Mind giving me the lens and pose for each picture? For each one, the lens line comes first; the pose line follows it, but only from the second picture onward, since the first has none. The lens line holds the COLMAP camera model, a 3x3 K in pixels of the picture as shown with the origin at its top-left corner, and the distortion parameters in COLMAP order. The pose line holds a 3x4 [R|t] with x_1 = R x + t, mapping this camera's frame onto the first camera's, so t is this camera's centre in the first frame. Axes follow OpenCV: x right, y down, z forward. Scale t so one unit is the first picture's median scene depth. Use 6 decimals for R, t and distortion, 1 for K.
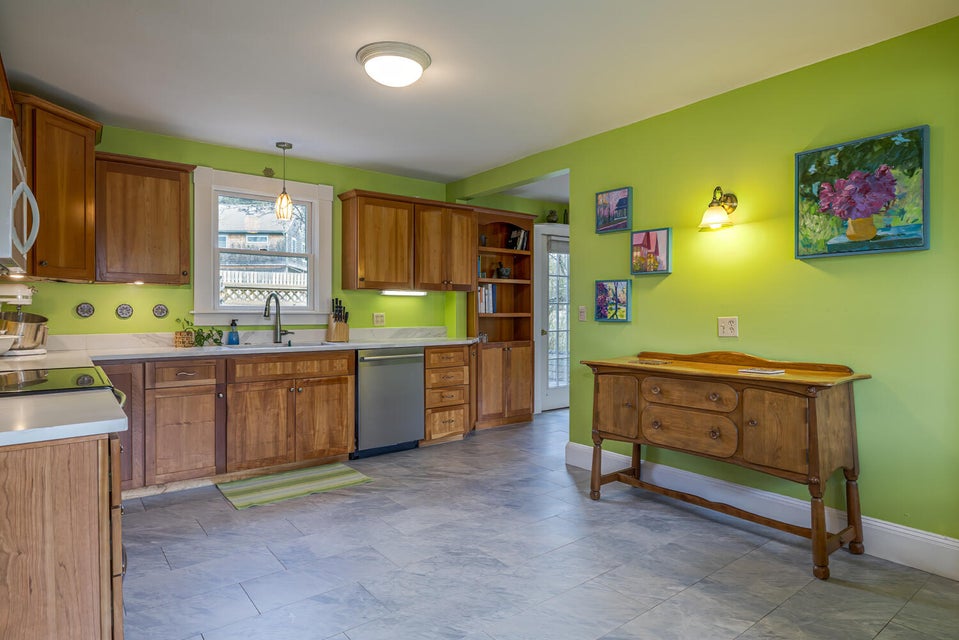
lens RADIAL K [[534.4, 0, 476.6], [0, 534.4, 314.3], [0, 0, 1]] dist [0.004631, -0.001744]
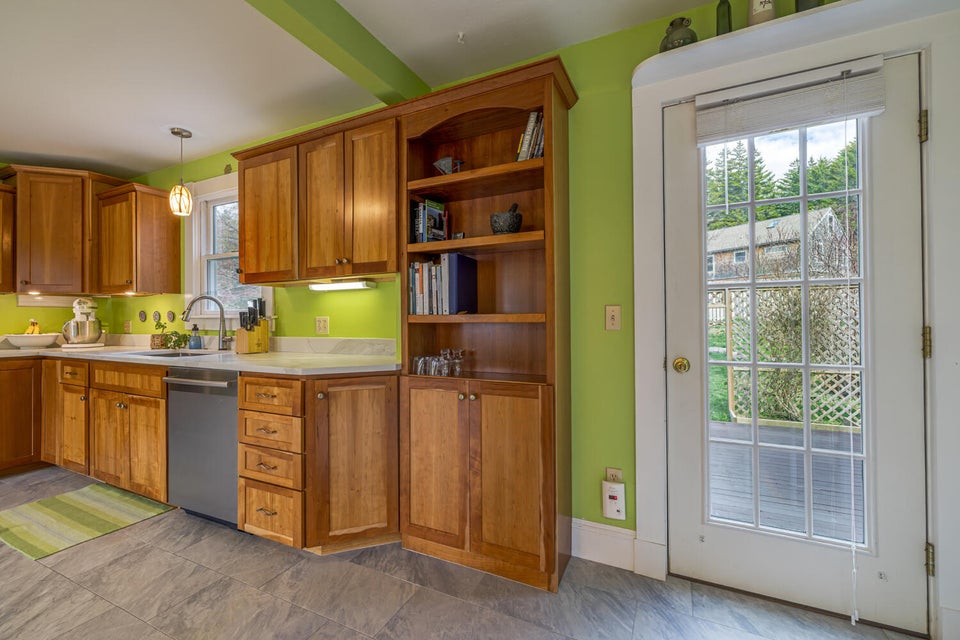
lens RADIAL K [[414.9, 0, 488.6], [0, 414.9, 315.4], [0, 0, 1]] dist [0.004074, -0.000743]
pose [[0.441574, -0.011505, -0.897151, 0.555273], [0.001693, 0.999927, -0.011990, 0.003829], [0.897223, 0.003775, 0.441561, 1.288099]]
